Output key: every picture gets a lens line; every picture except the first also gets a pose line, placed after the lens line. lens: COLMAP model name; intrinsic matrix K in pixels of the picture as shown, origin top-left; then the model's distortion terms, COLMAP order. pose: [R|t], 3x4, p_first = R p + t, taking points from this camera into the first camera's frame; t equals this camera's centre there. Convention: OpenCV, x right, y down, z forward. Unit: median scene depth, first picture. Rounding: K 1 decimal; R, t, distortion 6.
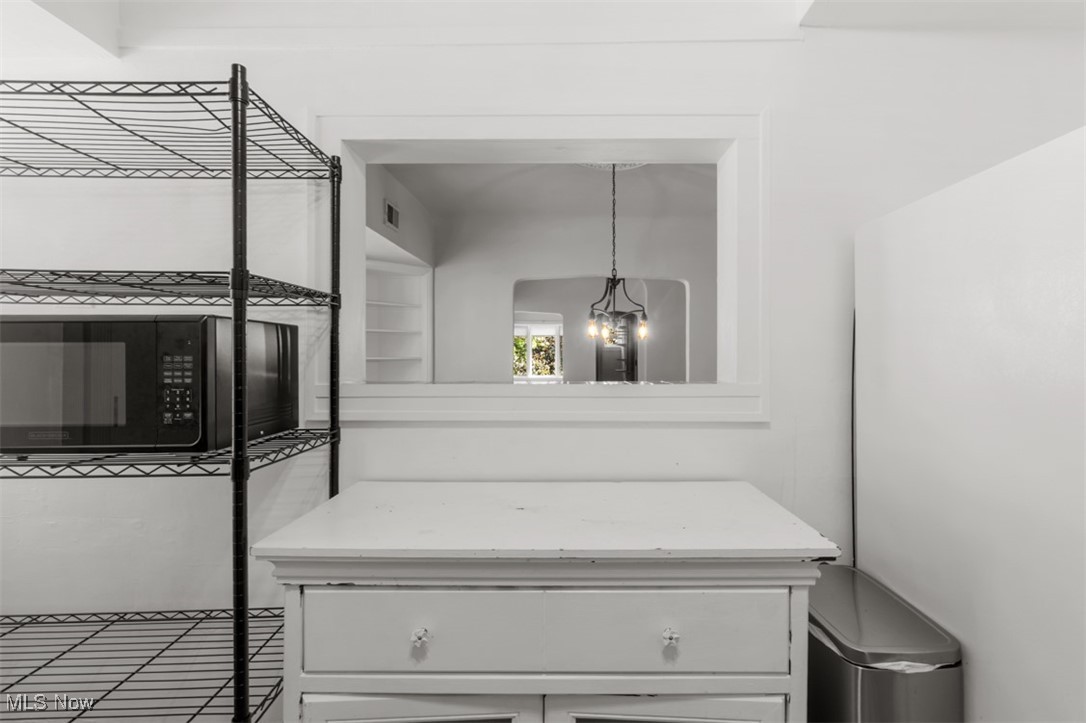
lens RADIAL K [[486.5, 0, 555.1], [0, 486.5, 356.8], [0, 0, 1]] dist [-0.000226, -0.000174]
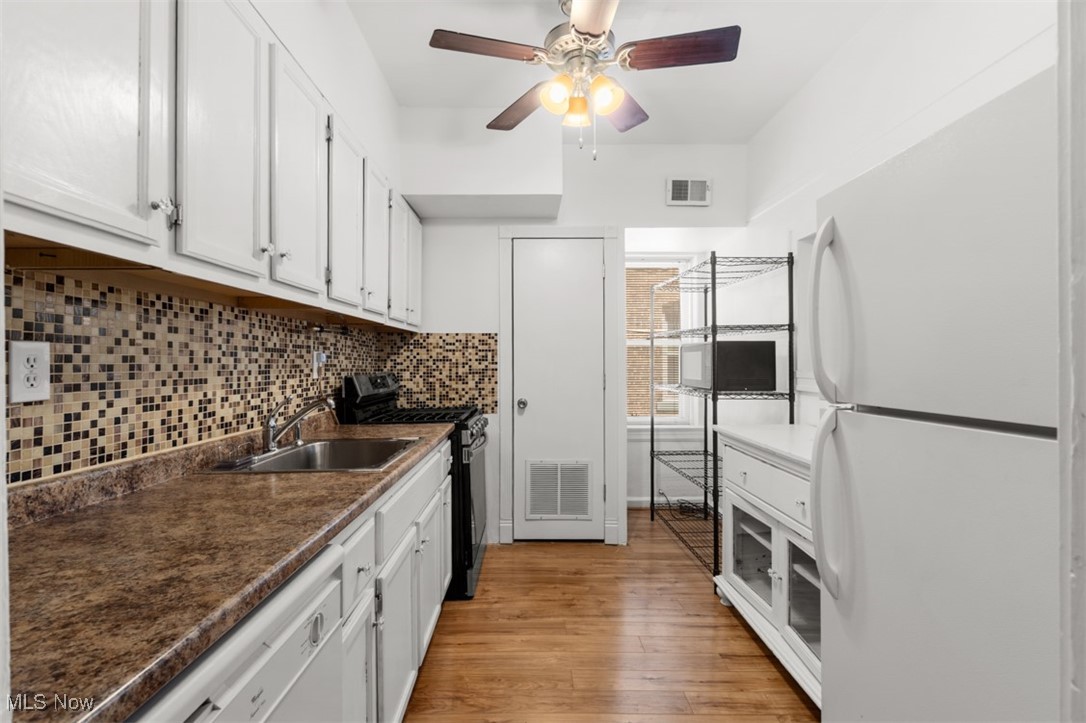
lens RADIAL K [[478.5, 0, 537.0], [0, 478.5, 358.9], [0, 0, 1]] dist [-0.003437, -0.001040]
pose [[0.023369, -0.001728, -0.999725, 1.387624], [0.000711, 0.999998, -0.001712, 0.012716], [0.999727, -0.000671, 0.023371, -0.042716]]
